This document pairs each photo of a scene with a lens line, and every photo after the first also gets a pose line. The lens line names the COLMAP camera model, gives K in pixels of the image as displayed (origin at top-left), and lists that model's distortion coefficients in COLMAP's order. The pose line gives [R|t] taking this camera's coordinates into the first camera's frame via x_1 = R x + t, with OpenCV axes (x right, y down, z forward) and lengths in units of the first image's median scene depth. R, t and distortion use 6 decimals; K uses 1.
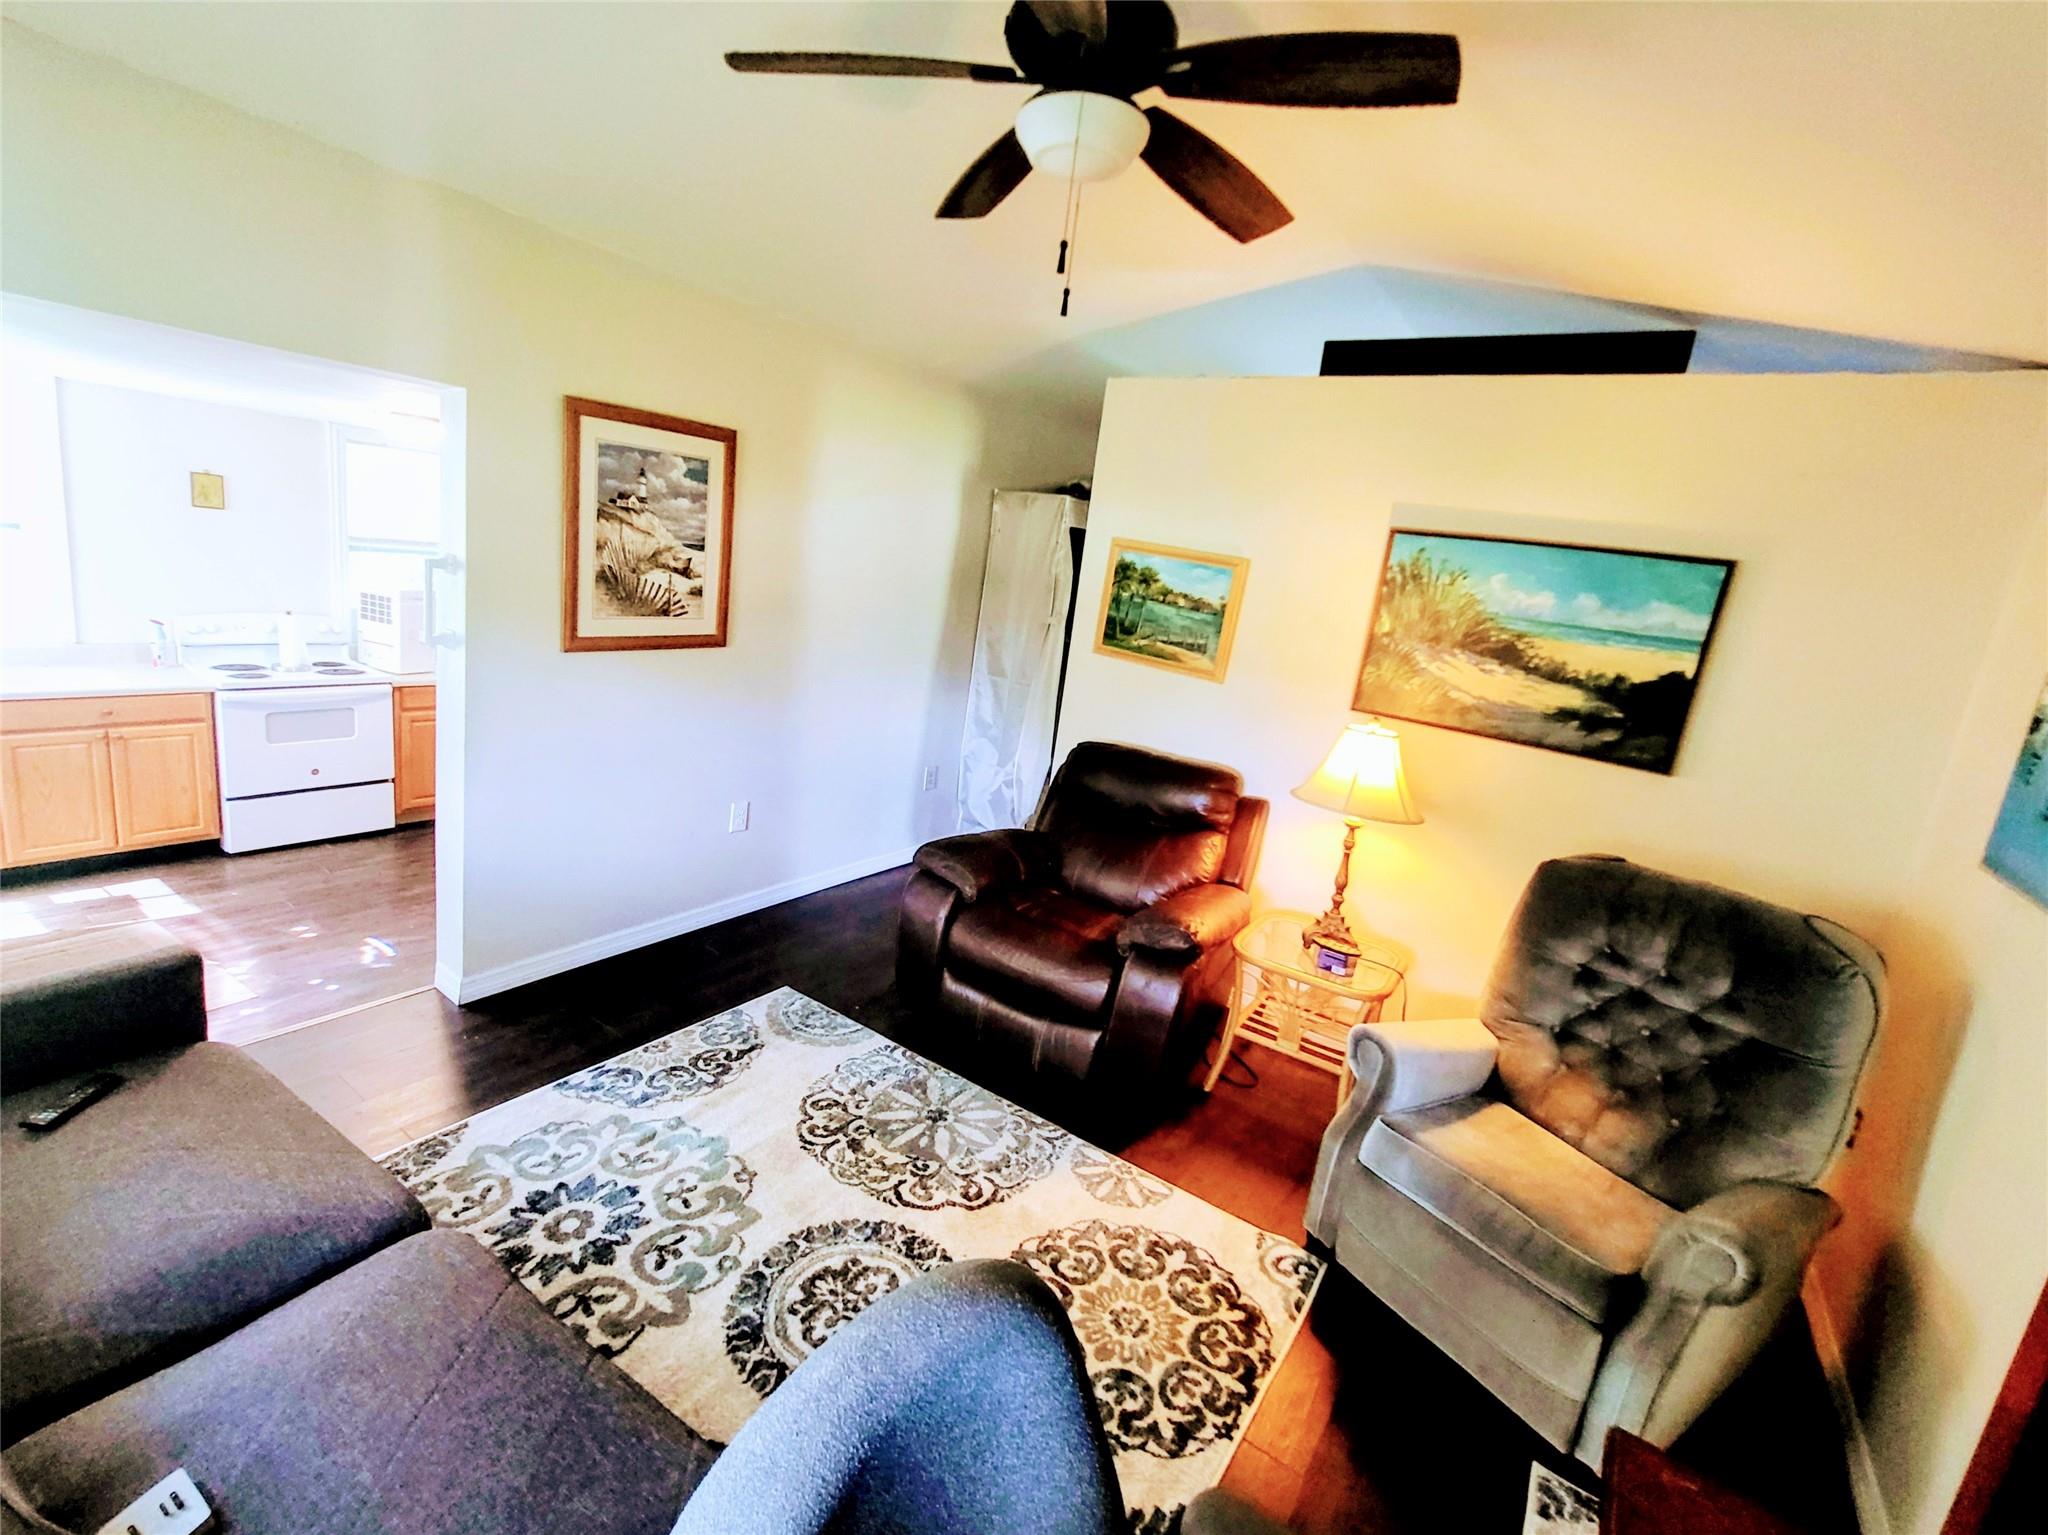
lens RADIAL K [[870.5, 0, 1019.8], [0, 870.5, 762.0], [0, 0, 1]] dist [0.000586, -0.000172]
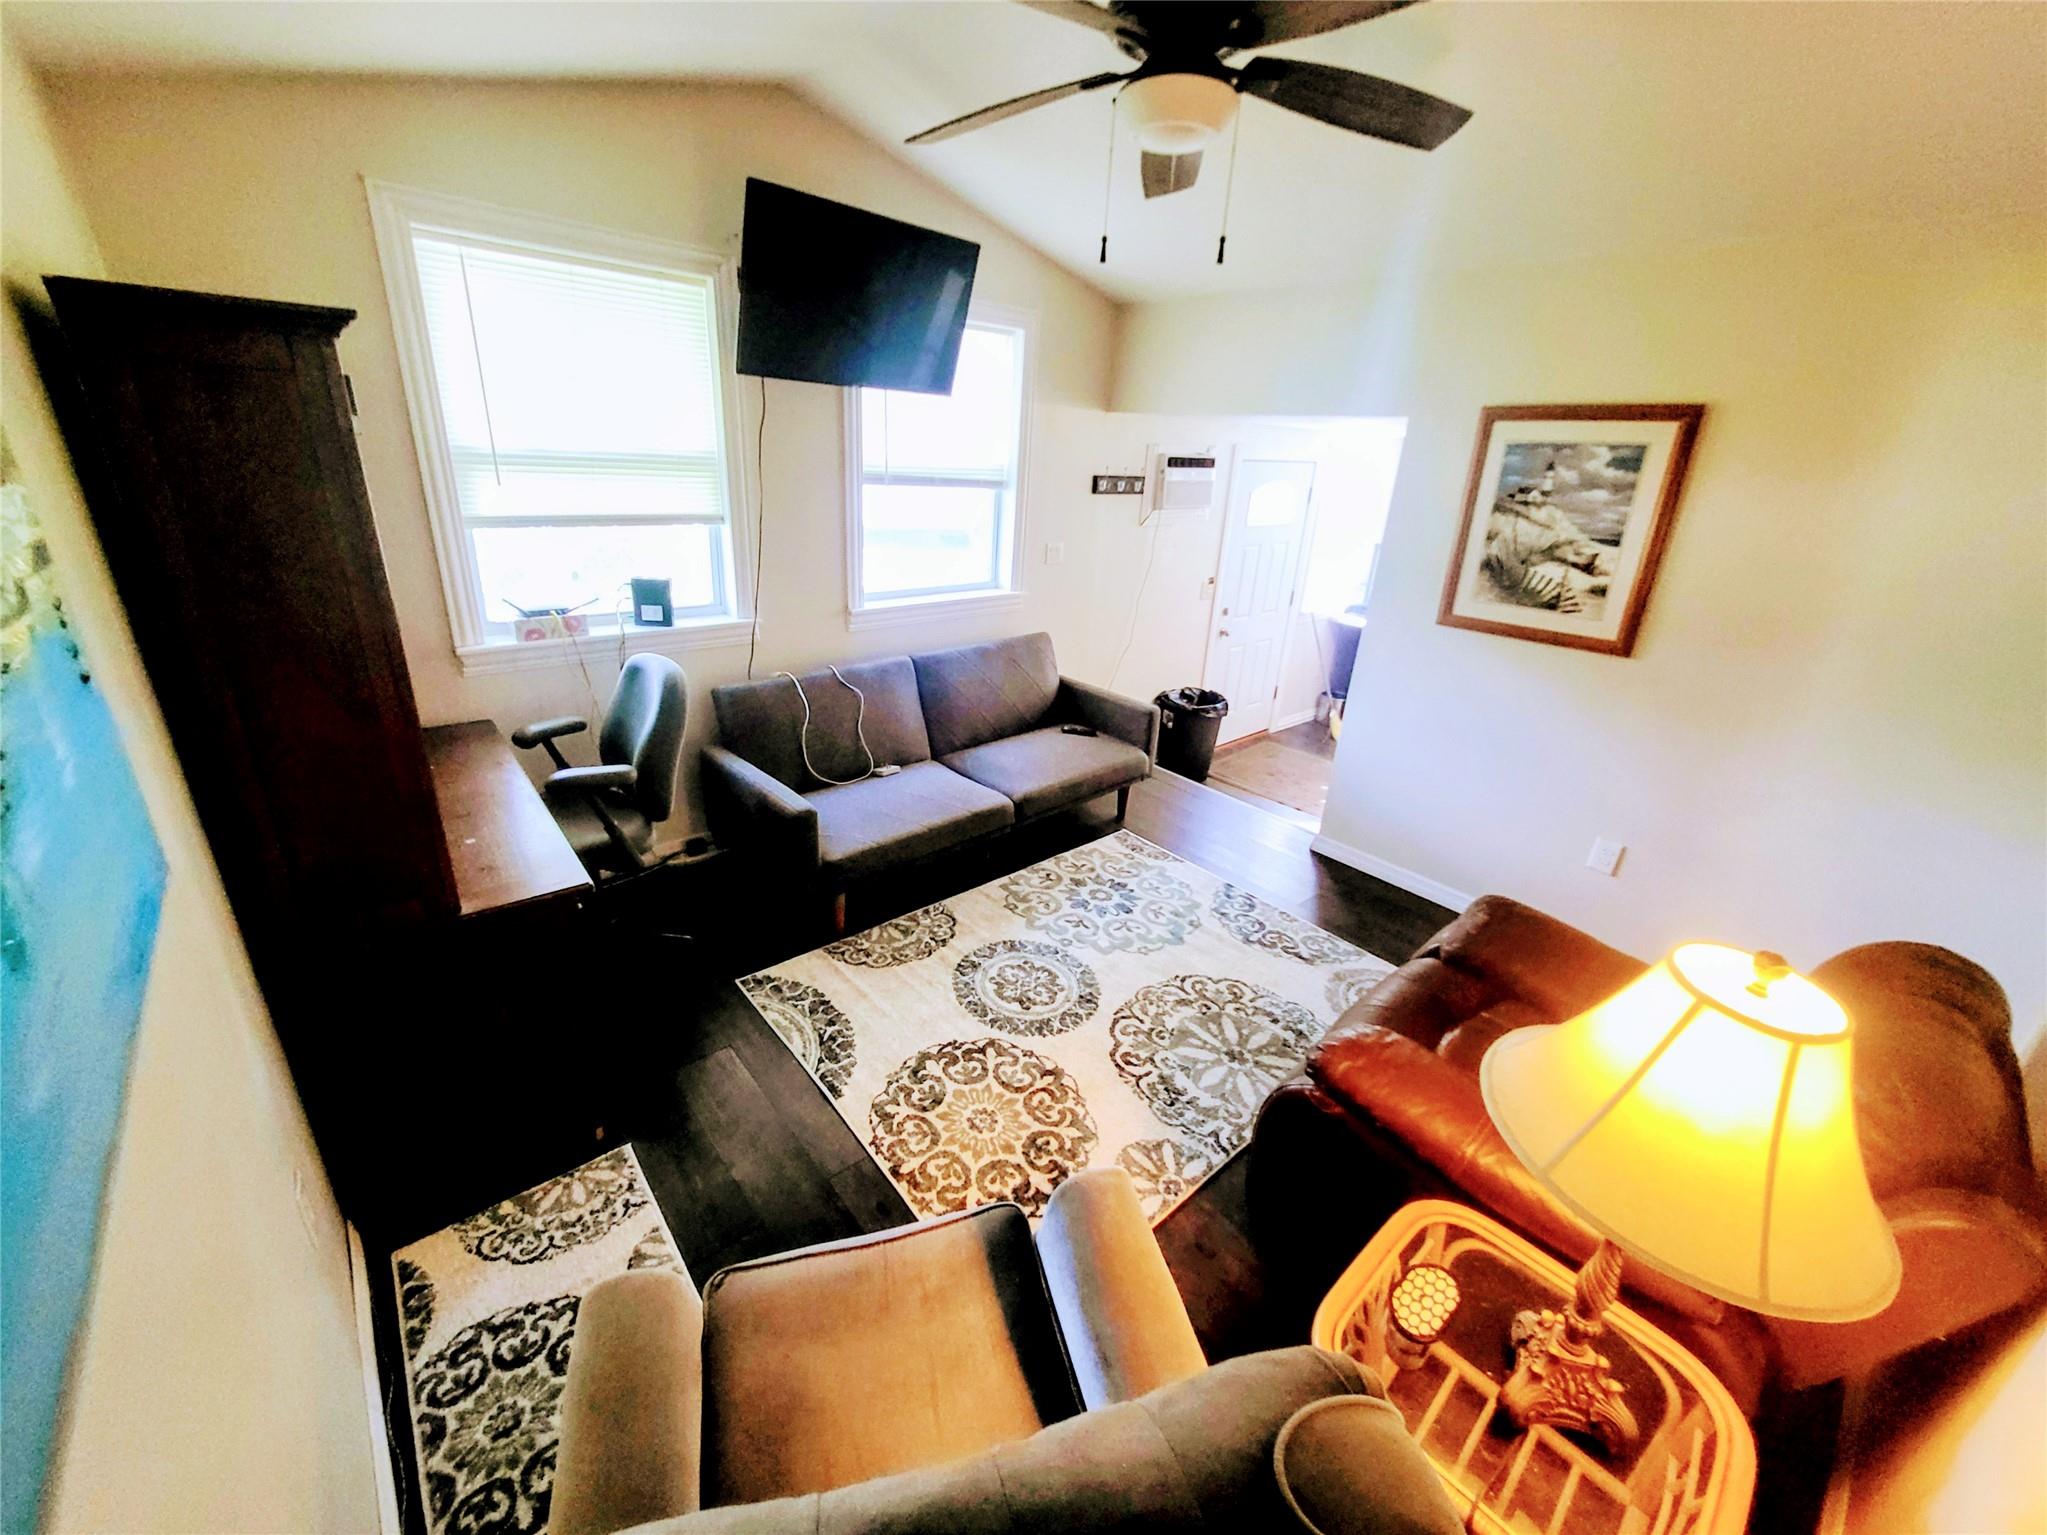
lens RADIAL K [[806.4, 0, 1022.1], [0, 806.4, 756.8], [0, 0, 1]] dist [0.010042, -0.000012]
pose [[-0.233728, 0.233114, -0.943943, 0.718137], [-0.300331, 0.906050, 0.298120, -0.121109], [0.924755, 0.353175, -0.141758, 0.691670]]
